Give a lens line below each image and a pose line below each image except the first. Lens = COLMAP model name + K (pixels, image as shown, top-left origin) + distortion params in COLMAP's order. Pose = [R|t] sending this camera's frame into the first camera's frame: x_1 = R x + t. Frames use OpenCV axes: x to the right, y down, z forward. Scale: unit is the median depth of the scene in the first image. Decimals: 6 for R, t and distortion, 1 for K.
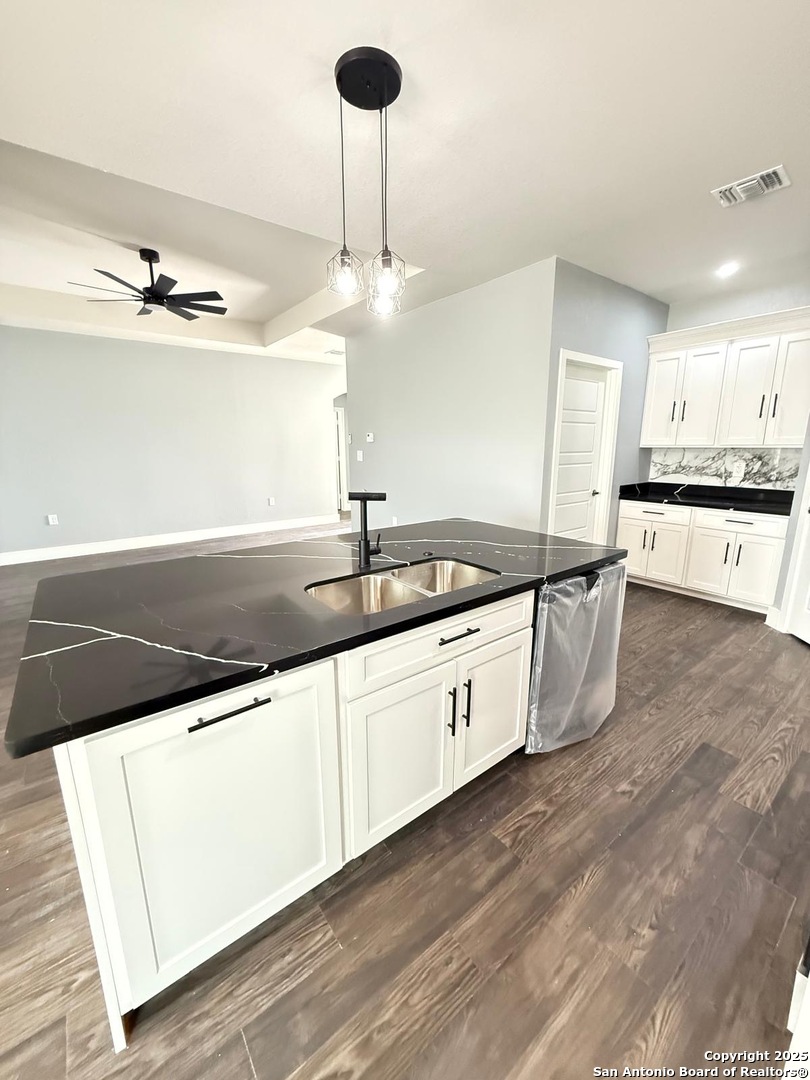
lens RADIAL K [[429.8, 0, 405.4], [0, 429.8, 537.9], [0, 0, 1]] dist [0.001550, -0.000911]
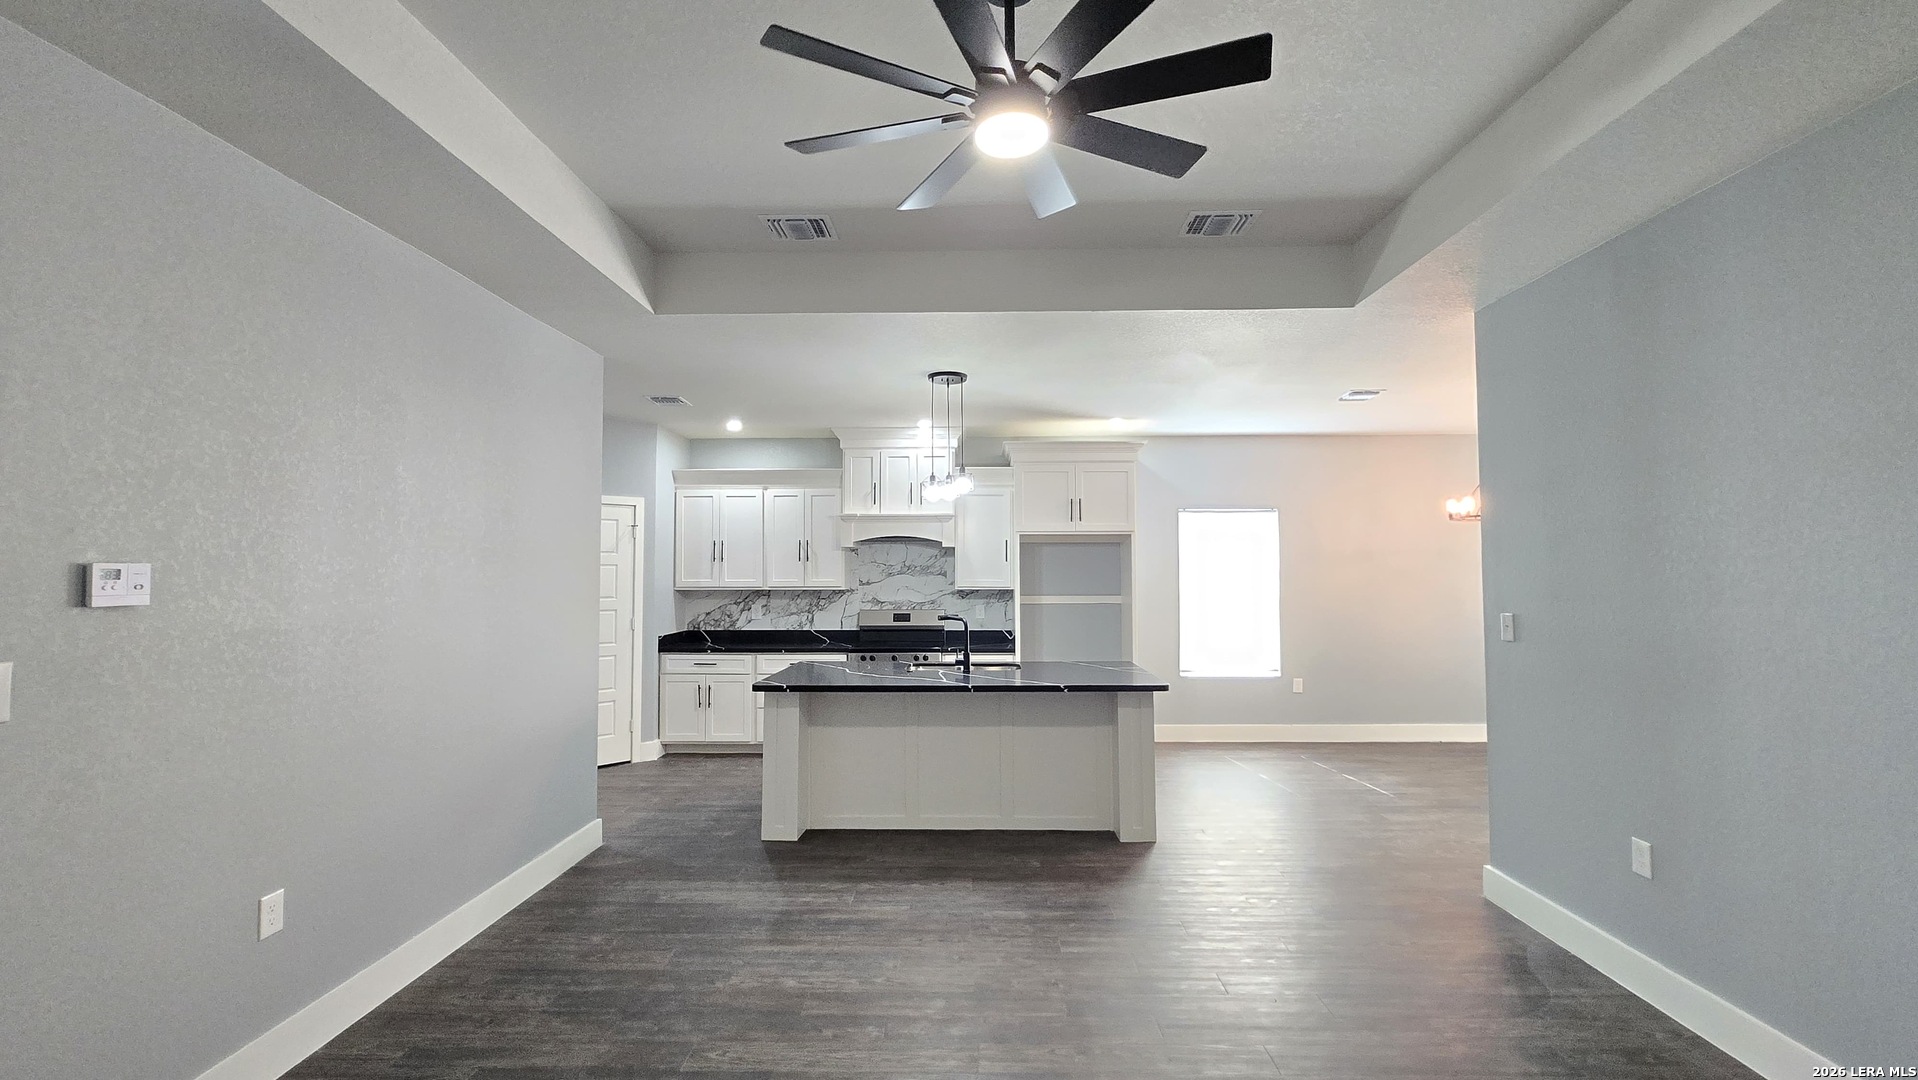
lens RADIAL K [[750.9, 0, 976.1], [0, 750.9, 530.1], [0, 0, 1]] dist [-0.000737, -0.002404]
pose [[-0.772079, 0.040524, 0.634233, -0.822442], [0.140437, 0.984173, 0.108077, -0.322940], [-0.619815, 0.172514, -0.765551, 1.363537]]
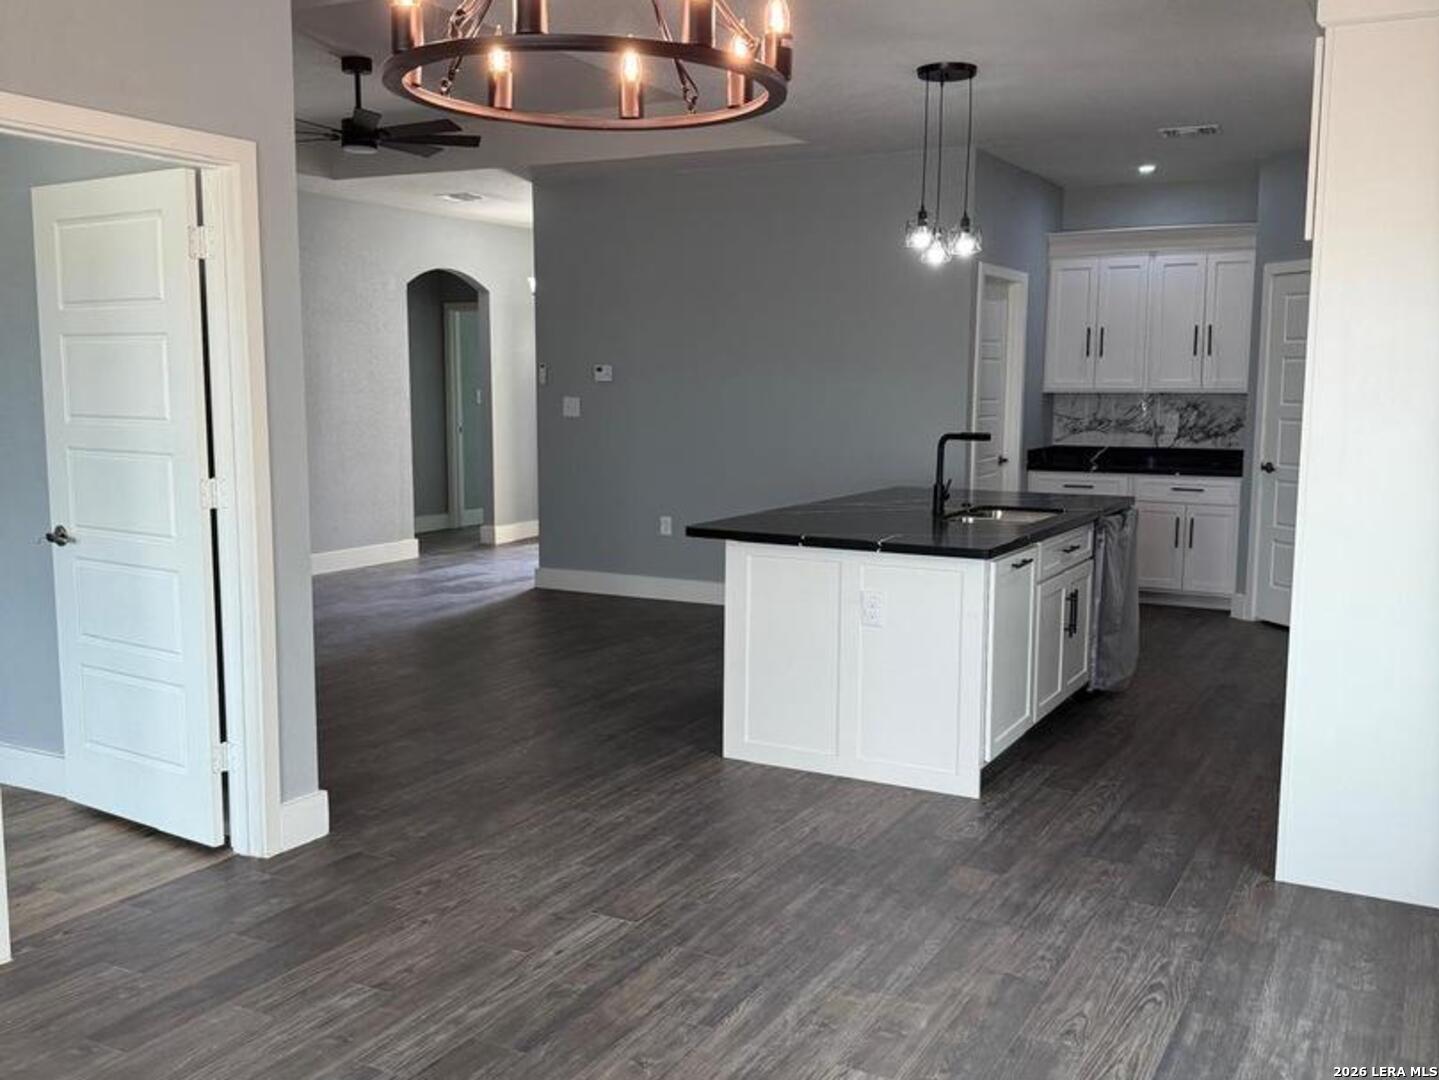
lens RADIAL K [[1341.9, 0, 712.6], [0, 1341.9, 543.6], [0, 0, 1]] dist [0.086270, 0.000000]
pose [[0.916837, -0.042079, 0.397037, -0.850620], [0.078399, 0.994045, -0.075687, 0.155765], [-0.391488, 0.100521, 0.914676, -0.765279]]
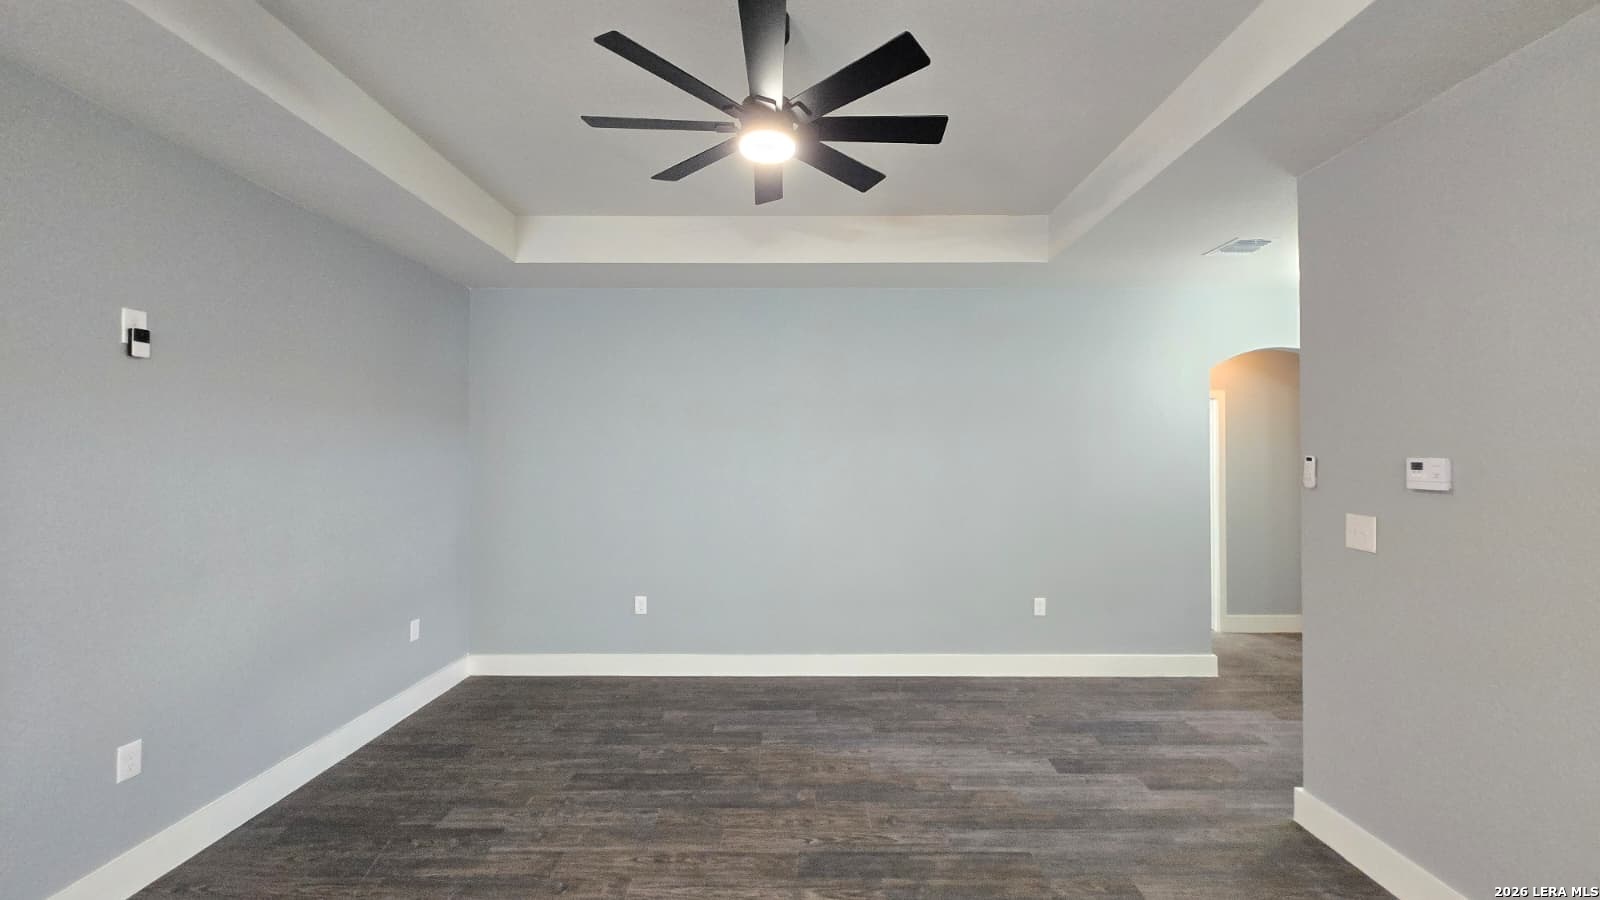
lens RADIAL K [[626.4, 0, 799.9], [0, 626.4, 447.8], [0, 0, 1]] dist [-0.000737, -0.002404]
pose [[0.788346, -0.004346, -0.615217, -0.203994], [-0.134626, 0.974522, -0.179395, -0.169494], [0.600322, 0.224250, 0.767676, 0.615011]]
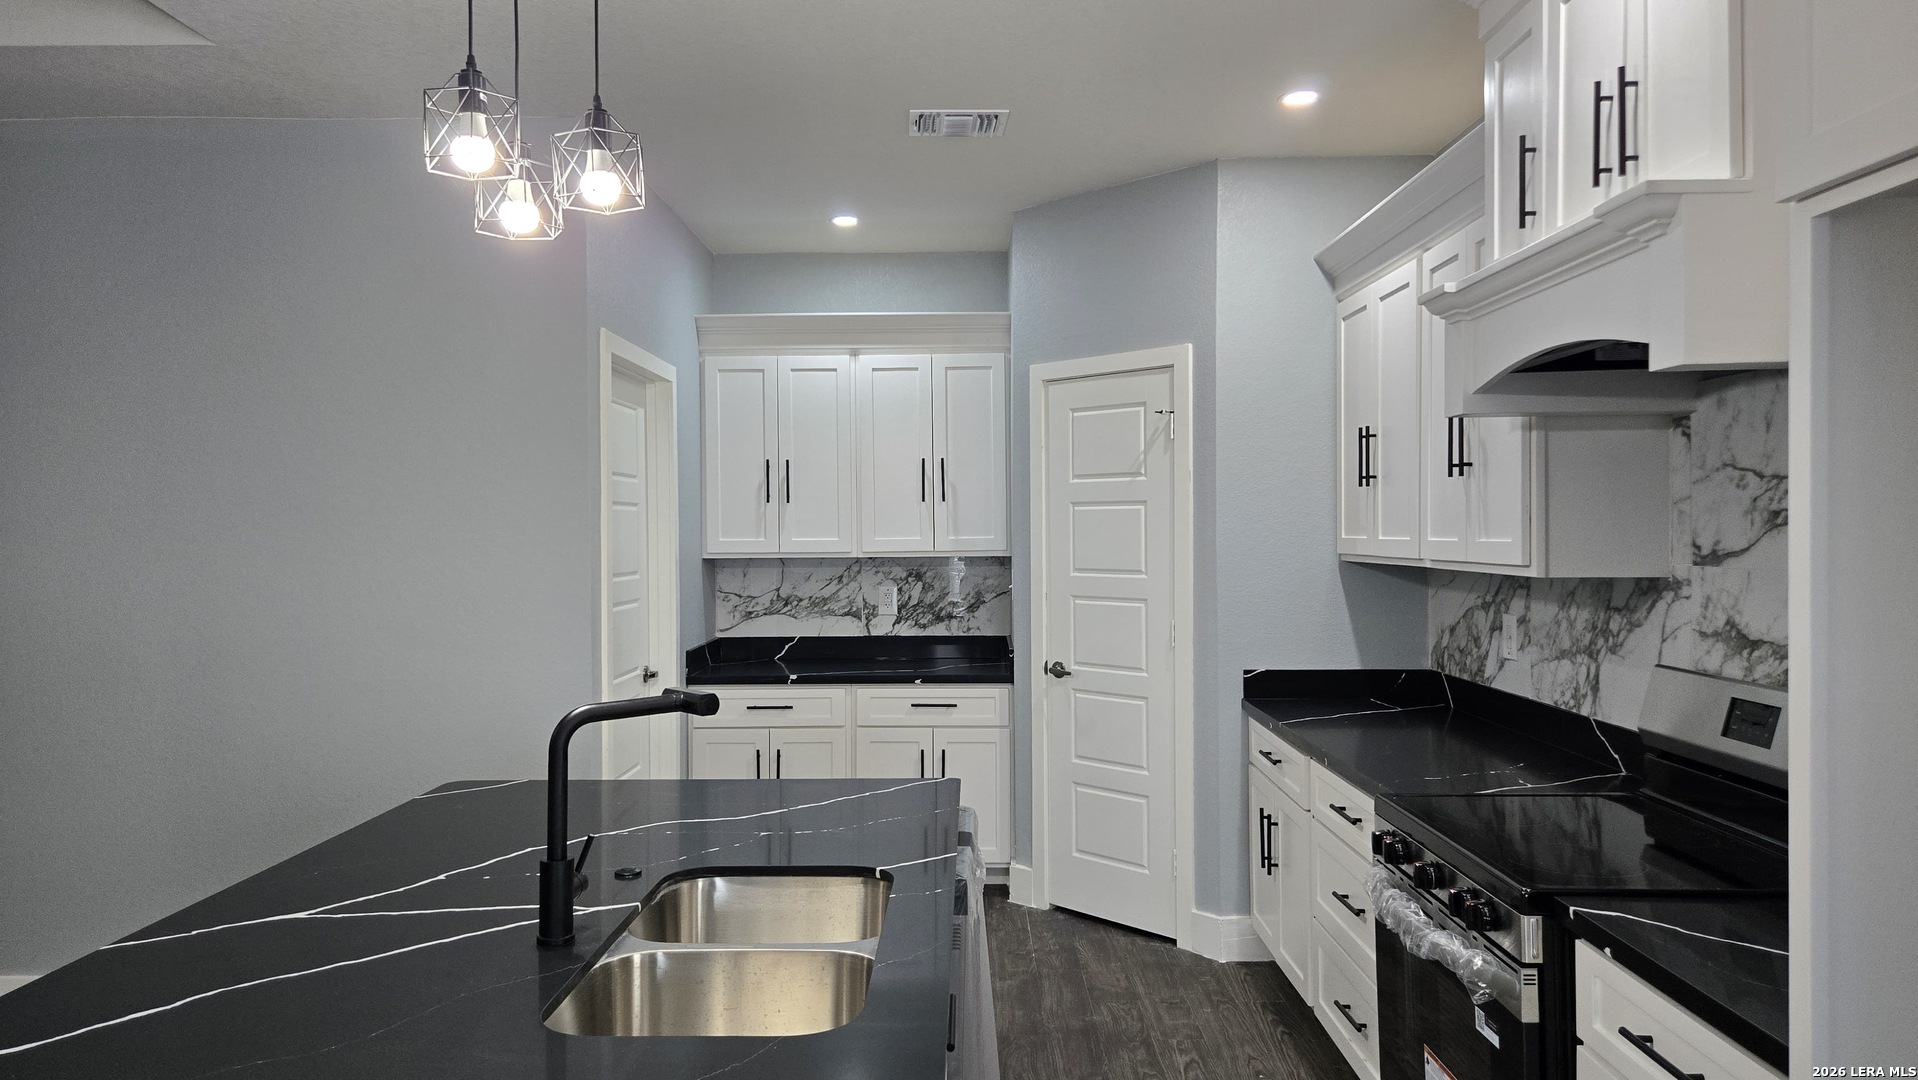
lens RADIAL K [[1275.8, 0, 952.6], [0, 1275.8, 537.1], [0, 0, 1]] dist [0.062116, -0.008610]
pose [[0.623154, -0.005294, 0.782081, -0.320027], [0.171149, 0.976663, -0.129758, -0.028143], [-0.763143, 0.214711, 0.609518, 0.043122]]
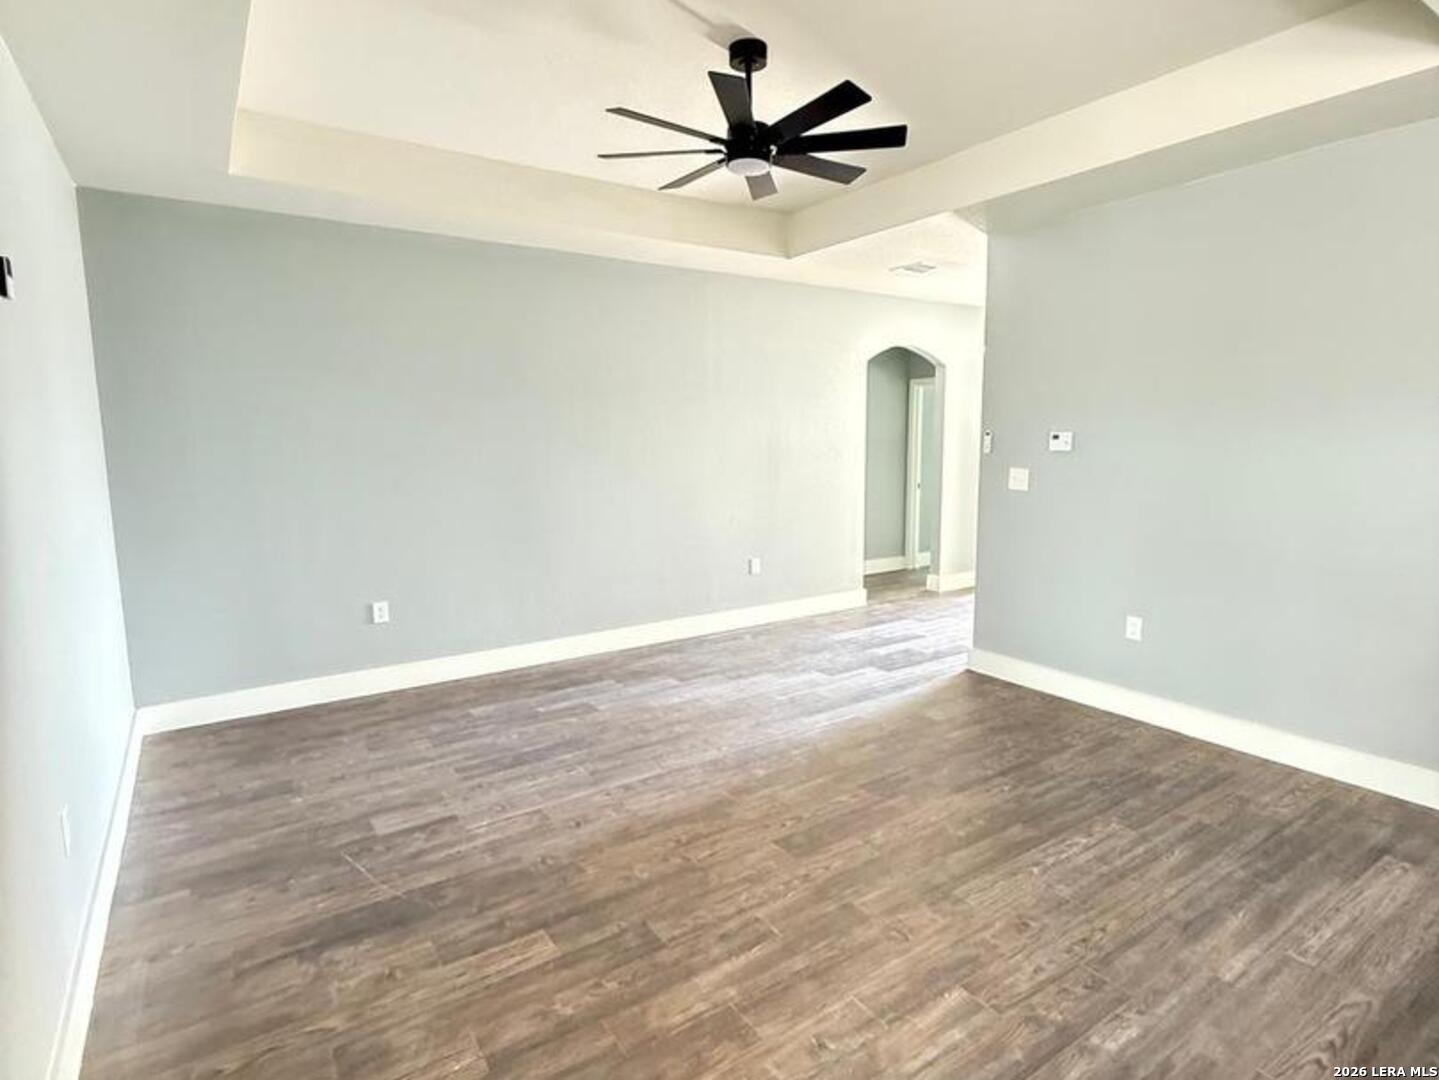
lens RADIAL K [[764.7, 0, 720.9], [0, 764.7, 535.2], [0, 0, 1]] dist [-0.000780, -0.000110]
pose [[0.997946, 0.004874, -0.063875, -0.527336], [-0.010218, 0.996447, -0.083599, -0.082565], [0.063241, 0.084080, 0.994450, 0.228244]]
